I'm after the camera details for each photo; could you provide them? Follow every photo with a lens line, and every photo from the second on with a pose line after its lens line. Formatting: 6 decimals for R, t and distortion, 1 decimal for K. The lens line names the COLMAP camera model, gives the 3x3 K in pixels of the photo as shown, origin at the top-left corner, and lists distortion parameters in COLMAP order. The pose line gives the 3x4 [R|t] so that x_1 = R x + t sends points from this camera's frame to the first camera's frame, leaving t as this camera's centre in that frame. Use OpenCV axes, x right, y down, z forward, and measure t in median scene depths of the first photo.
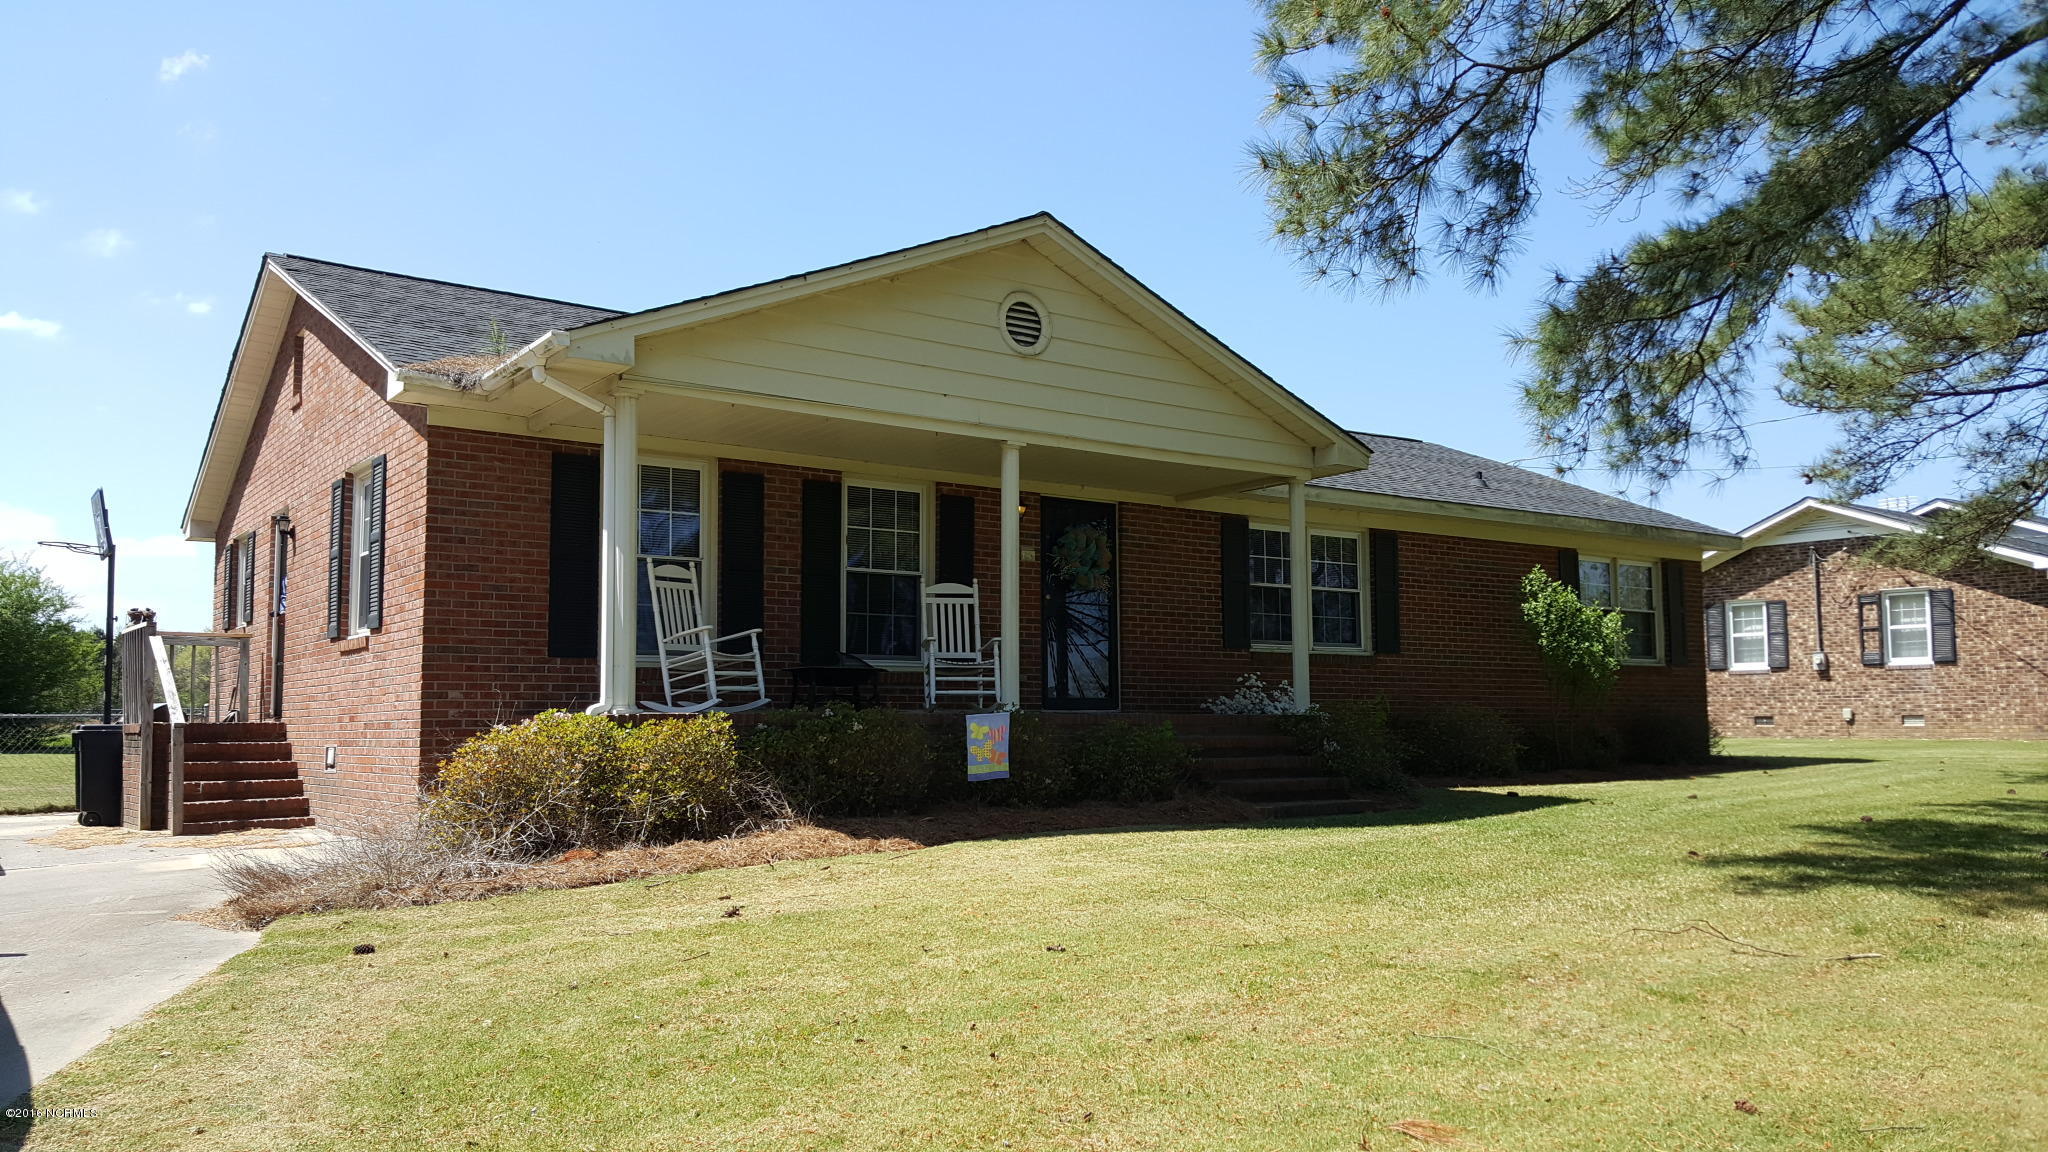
lens RADIAL K [[1516.4, 0, 1069.8], [0, 1516.4, 624.7], [0, 0, 1]] dist [0.133680, -0.205565]
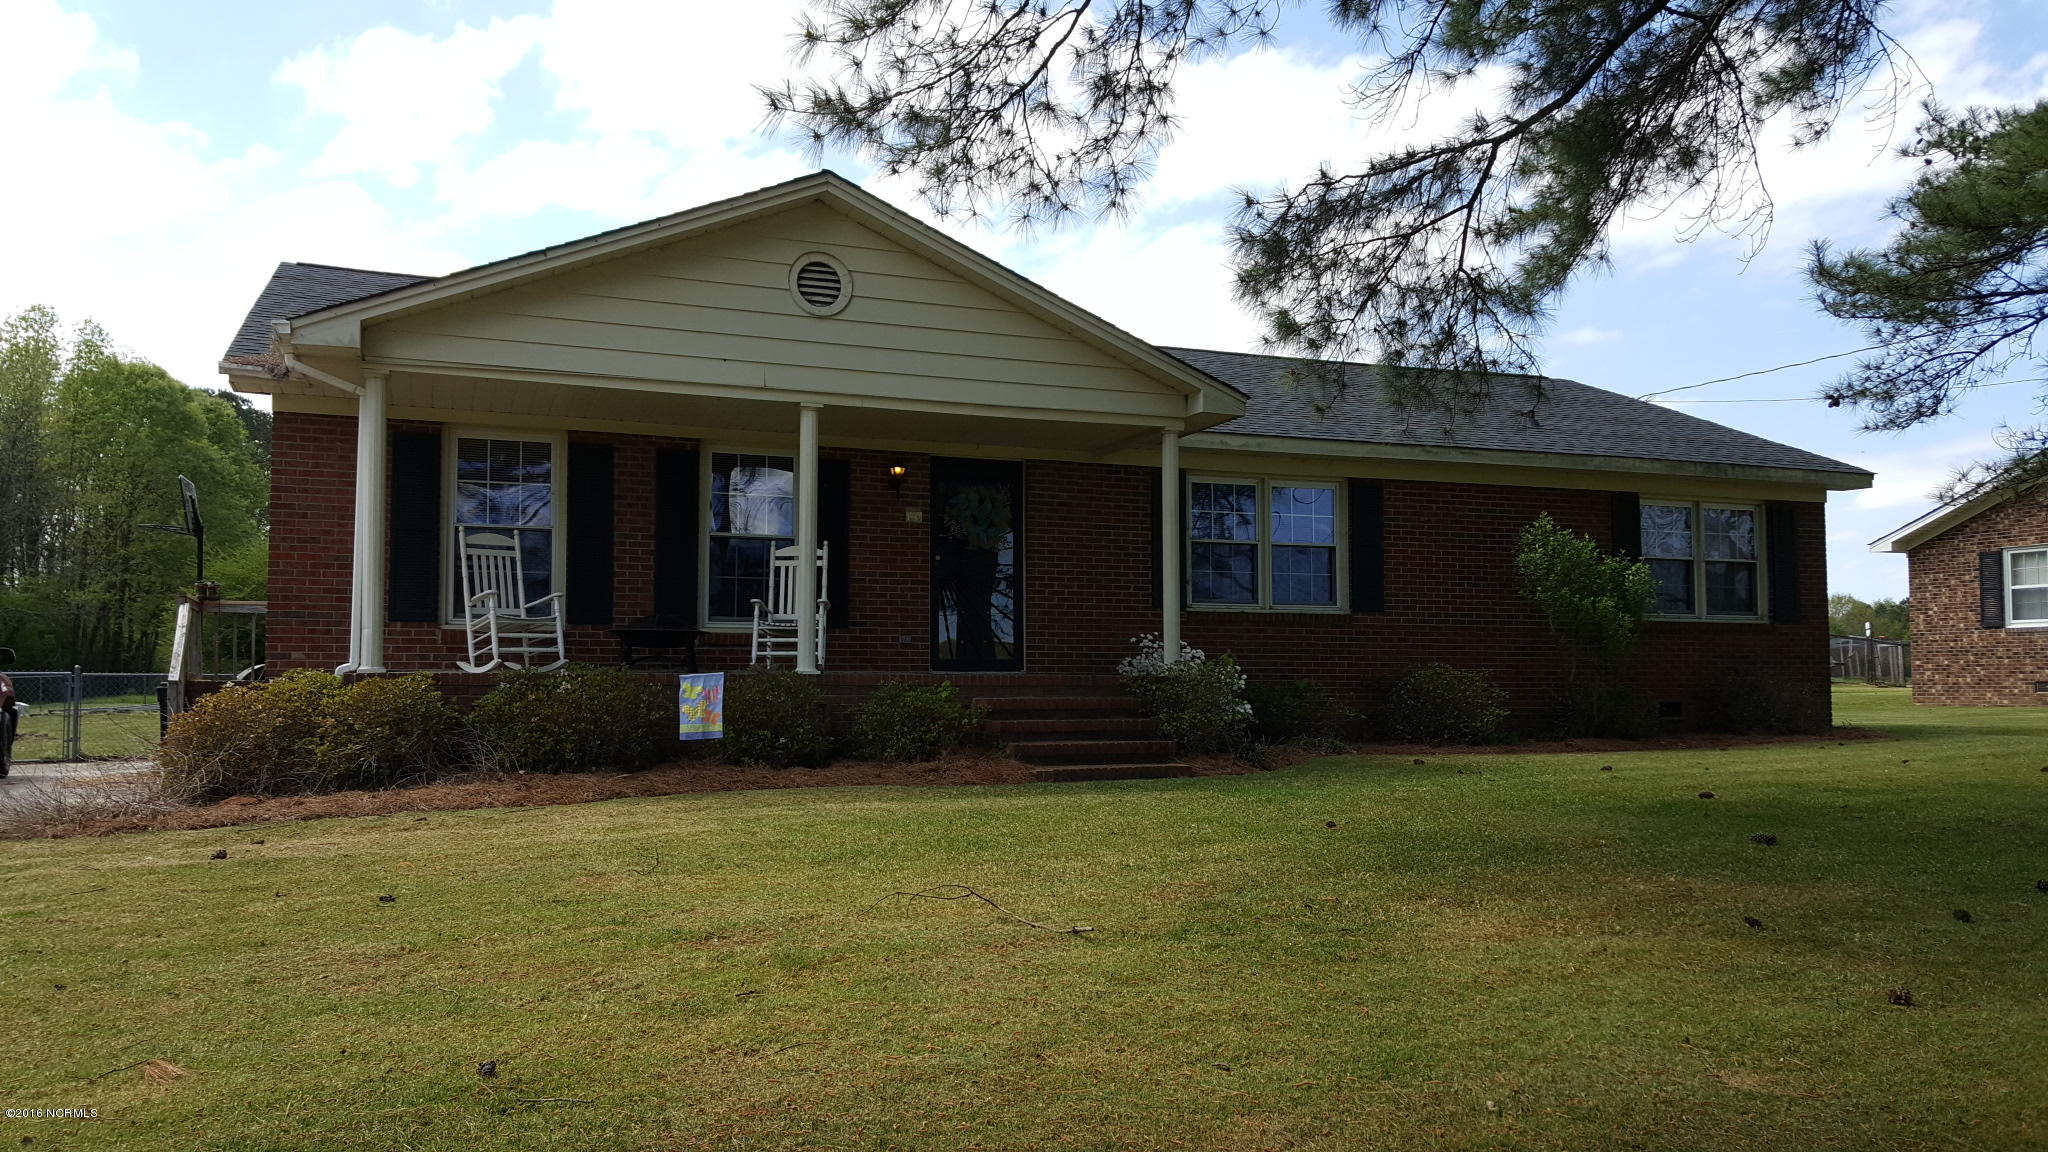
lens RADIAL K [[1516.4, 0, 1054.1], [0, 1516.4, 614.5], [0, 0, 1]] dist [0.133680, -0.205565]
pose [[0.964358, -0.008882, -0.264453, 0.365494], [0.013095, 0.999814, 0.014171, 0.006594], [0.264278, -0.017129, 0.964294, 0.066952]]
